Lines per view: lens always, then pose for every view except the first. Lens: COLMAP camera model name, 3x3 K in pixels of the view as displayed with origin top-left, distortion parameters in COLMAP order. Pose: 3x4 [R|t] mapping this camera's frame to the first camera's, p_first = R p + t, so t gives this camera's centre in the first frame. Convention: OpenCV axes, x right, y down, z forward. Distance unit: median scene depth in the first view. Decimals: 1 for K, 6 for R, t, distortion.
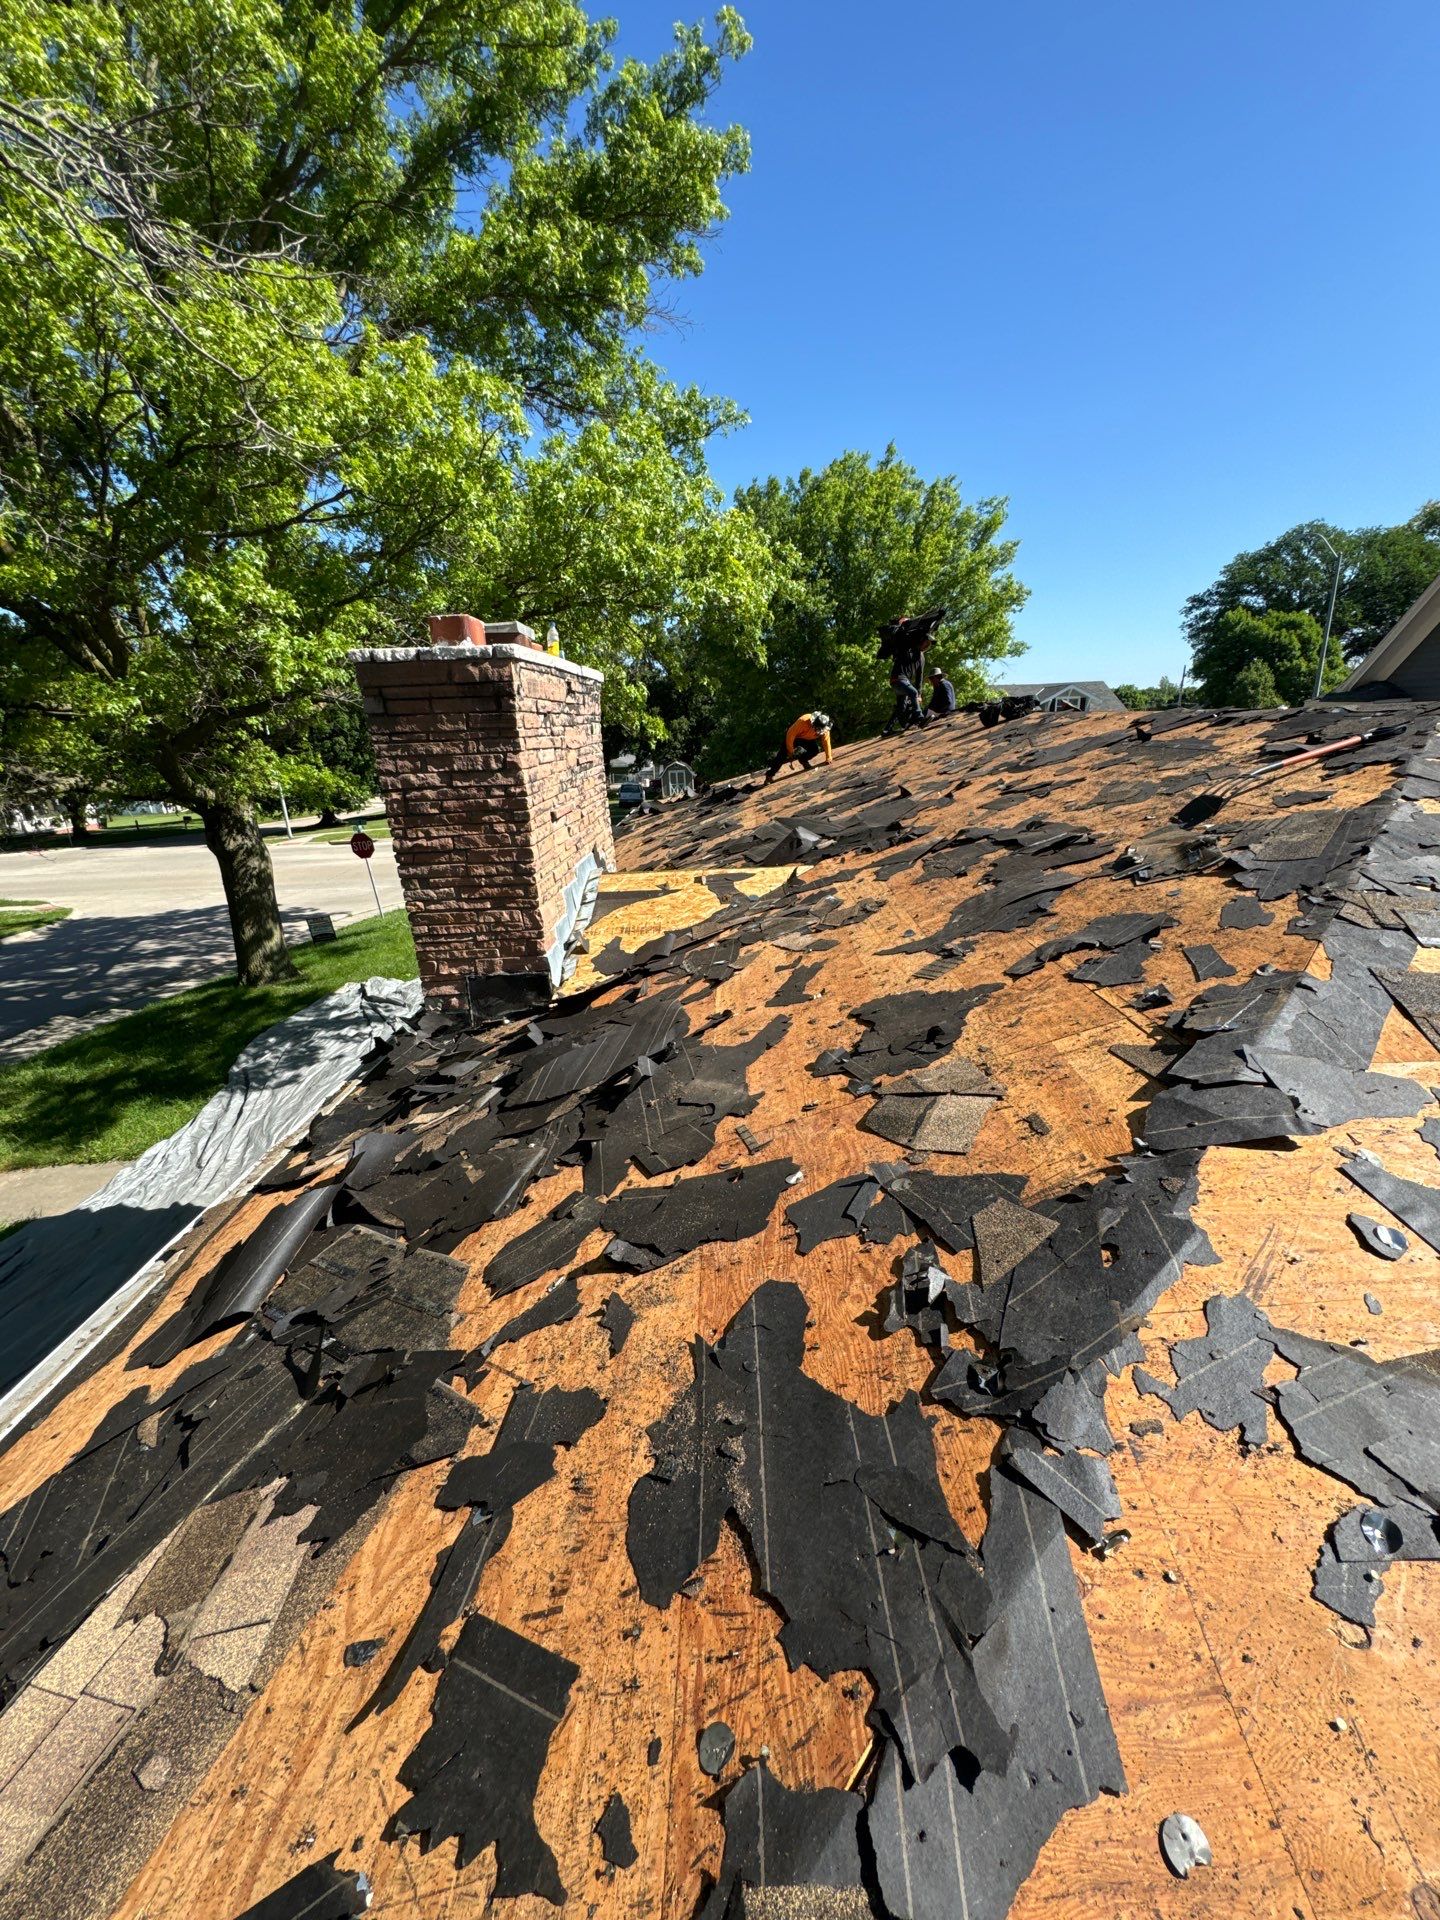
lens RADIAL K [[771.3, 0, 720.5], [0, 771.3, 956.7], [0, 0, 1]] dist [-0.000501, 0.000010]
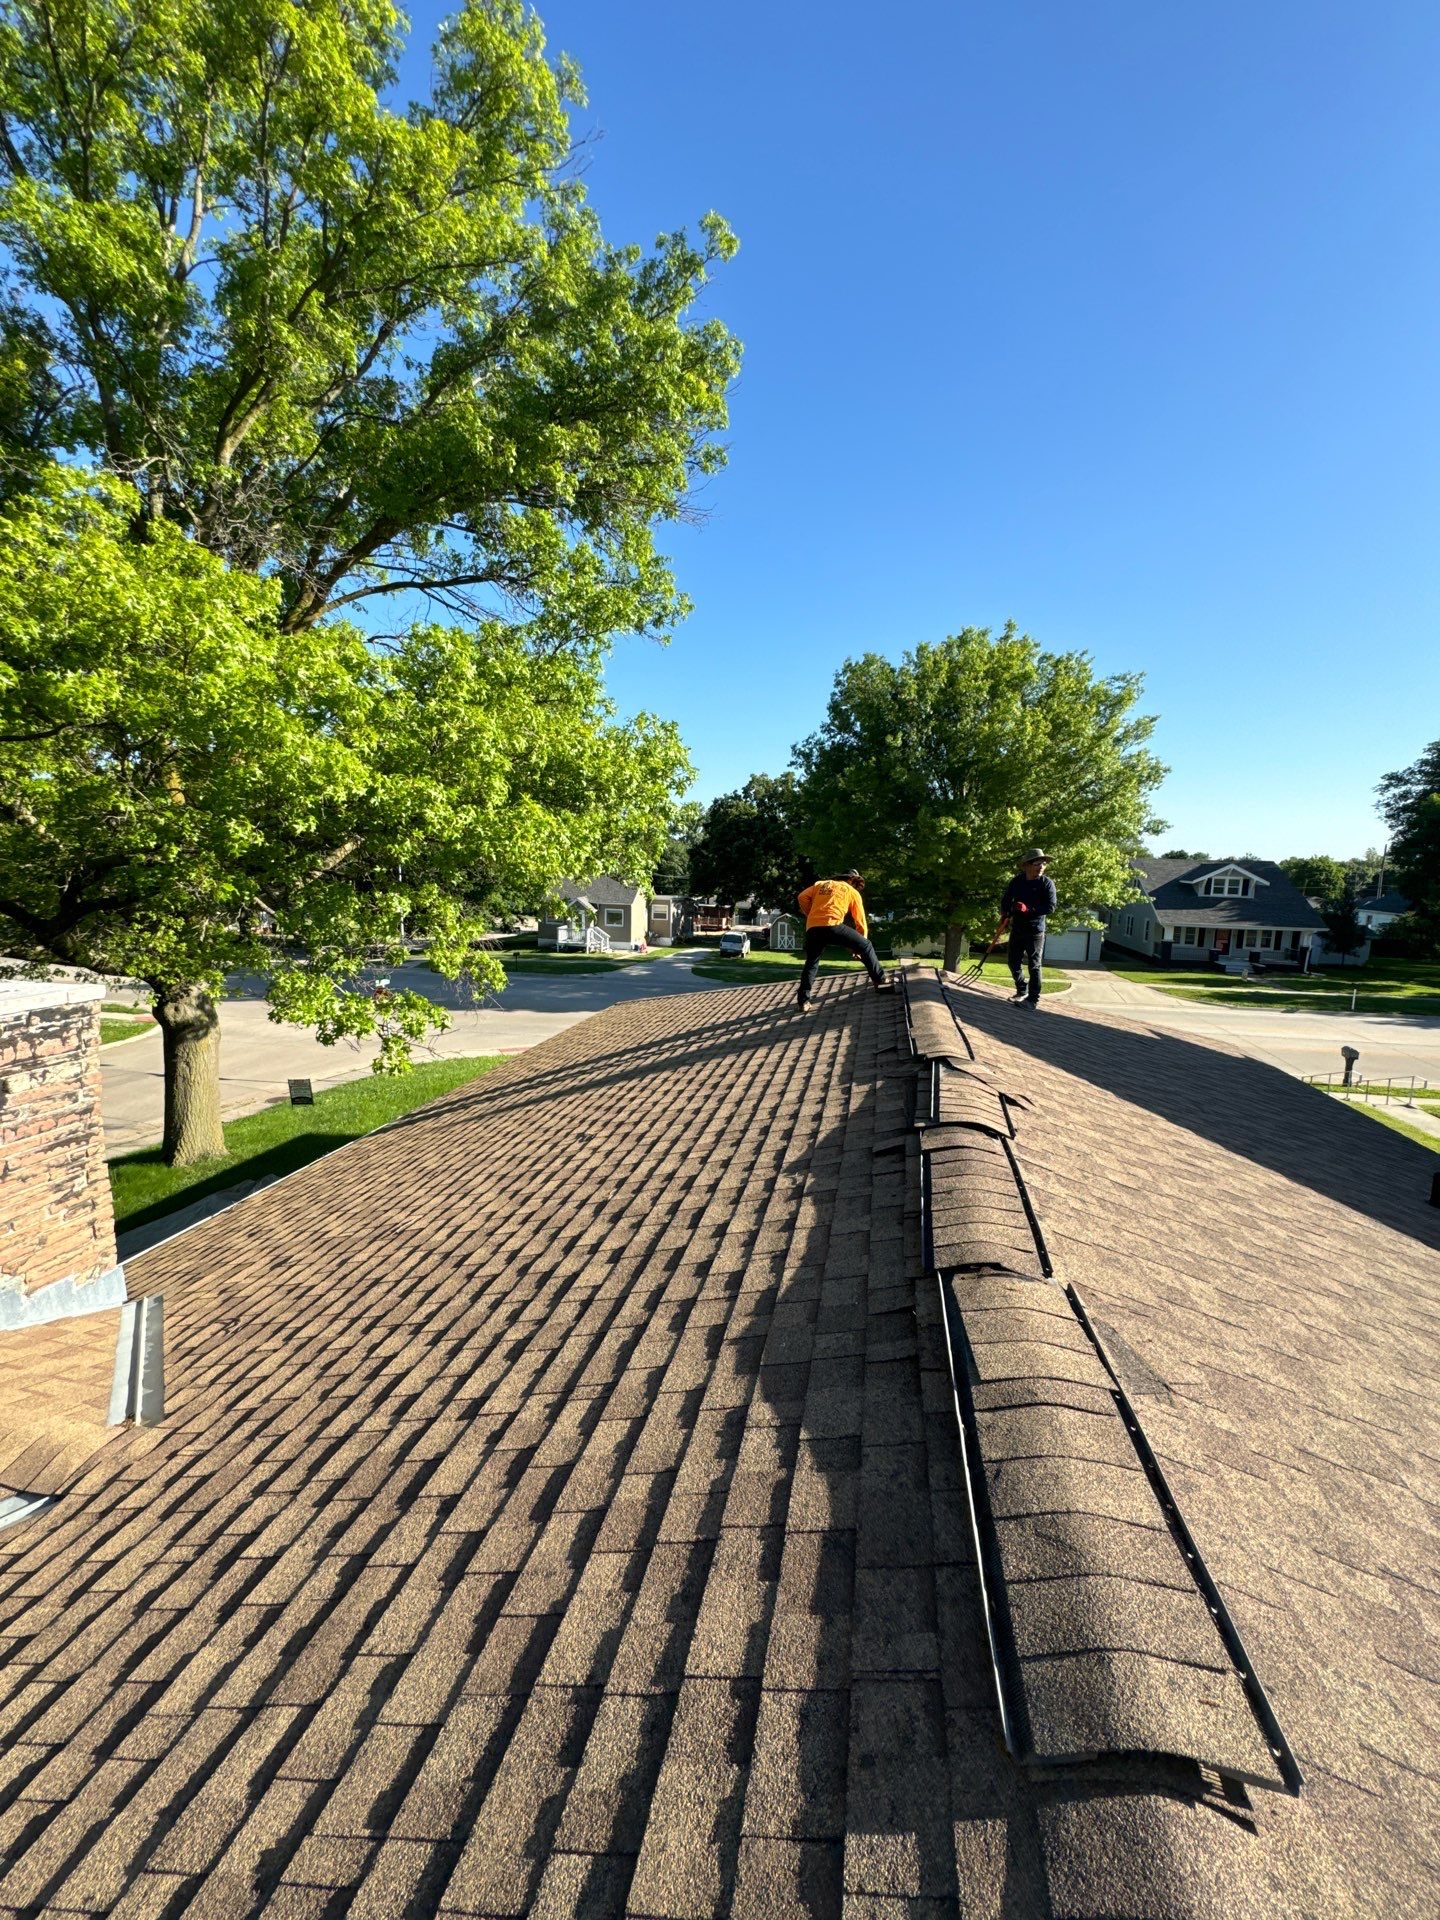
lens RADIAL K [[771.3, 0, 720.5], [0, 771.3, 956.7], [0, 0, 1]] dist [-0.000501, 0.000010]
pose [[0.977997, 0.085041, -0.190498, 0.084218], [-0.115702, 0.980942, -0.156097, -0.060176], [0.173593, 0.174704, 0.969198, 0.076941]]
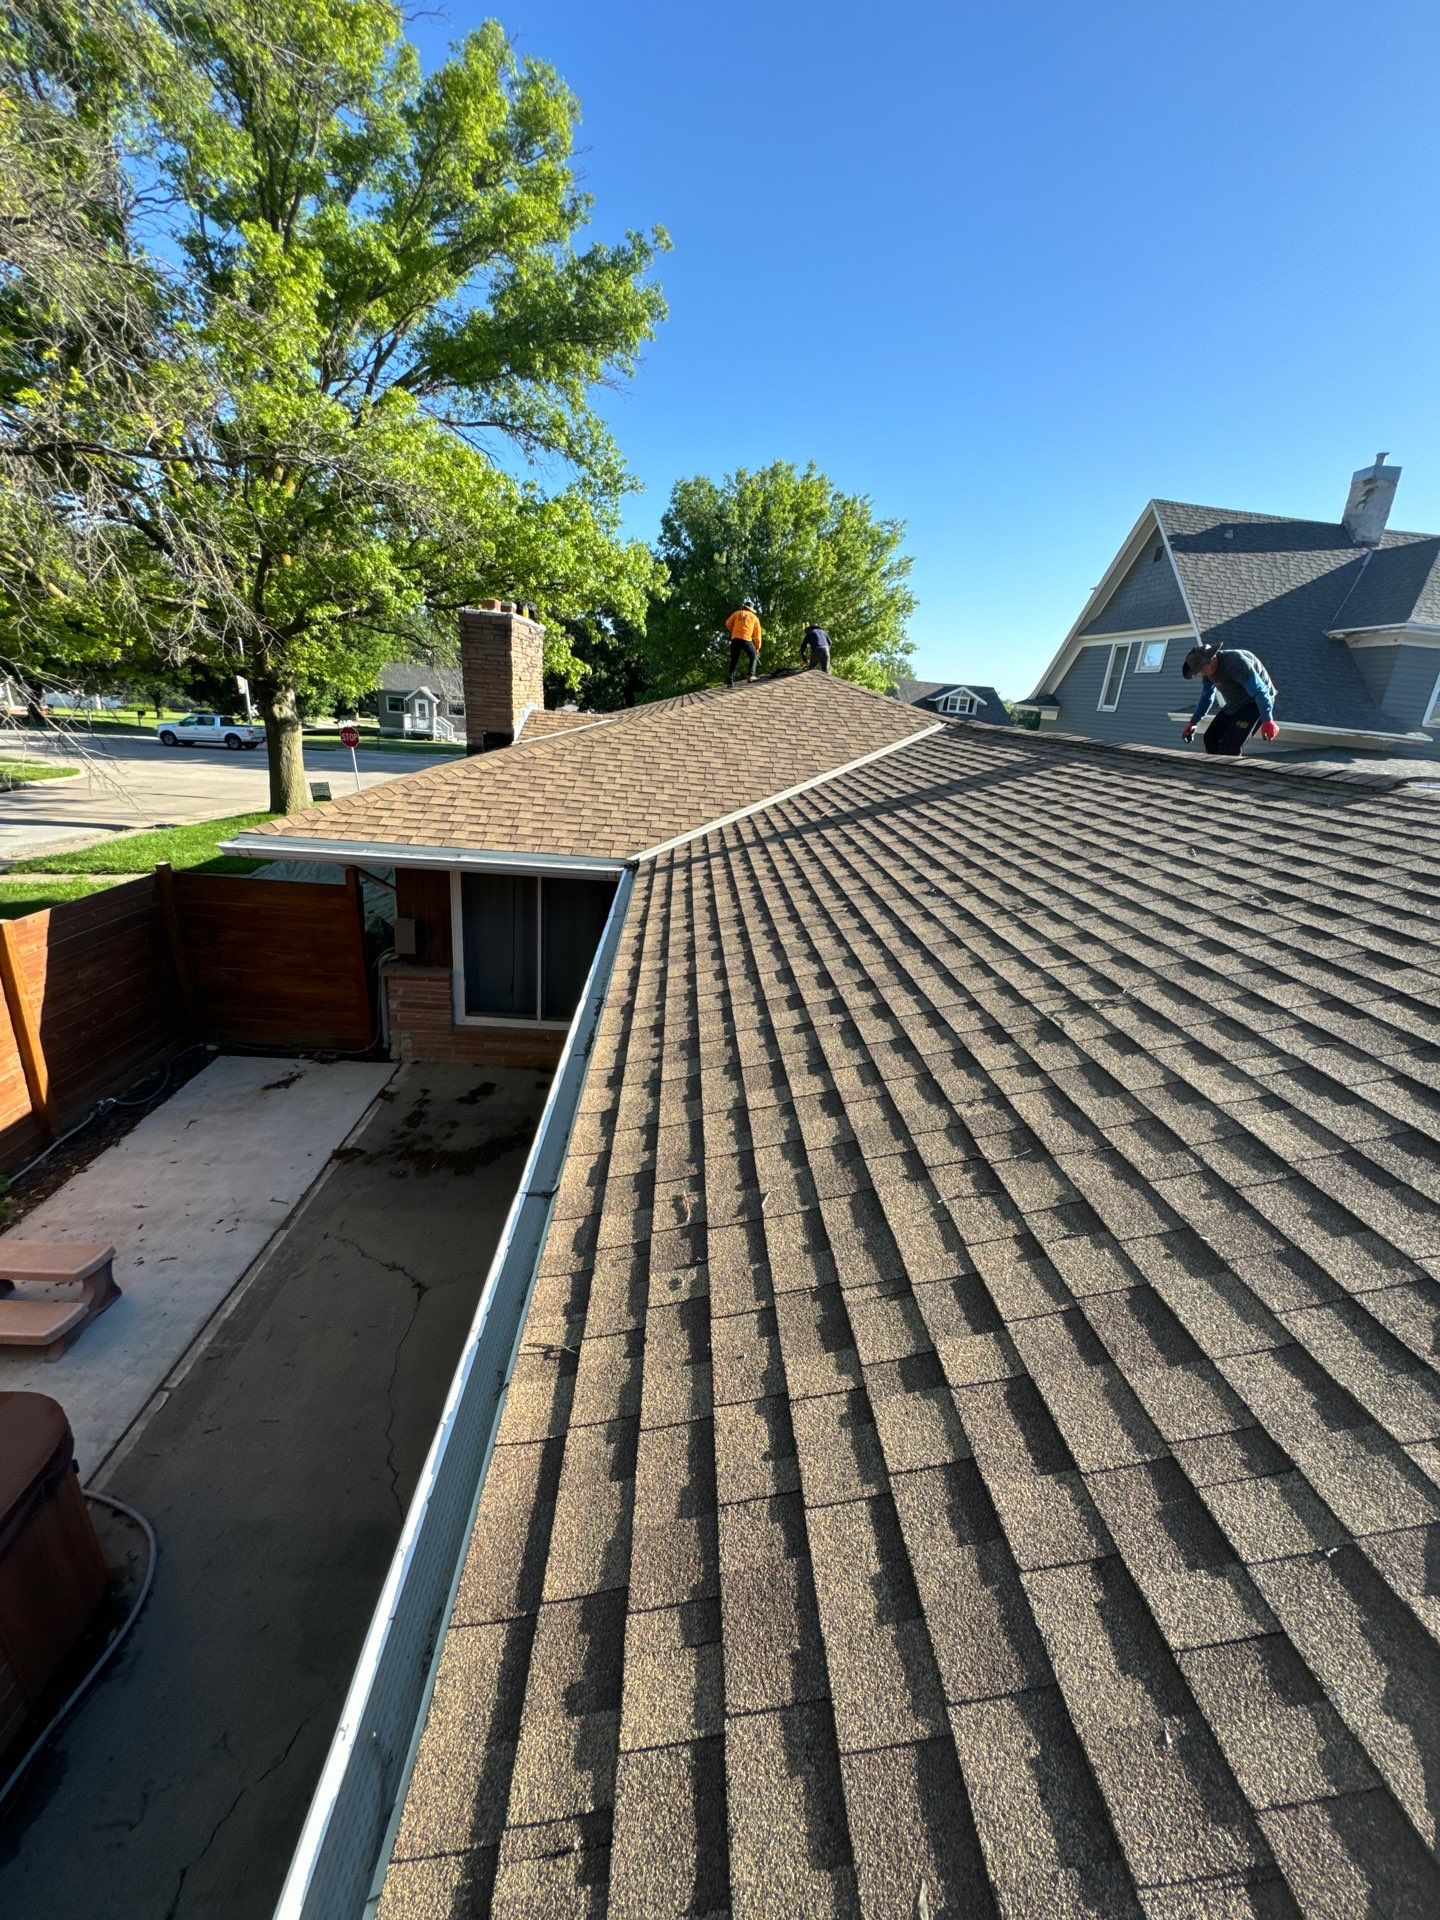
lens RADIAL K [[774.7, 0, 724.0], [0, 774.7, 959.3], [0, 0, 1]] dist [-0.000638, 0.000505]
pose [[0.991585, 0.089024, 0.093985, 0.039082], [-0.092462, 0.995174, 0.032866, 0.077750], [-0.090606, -0.041280, 0.995031, -0.218928]]
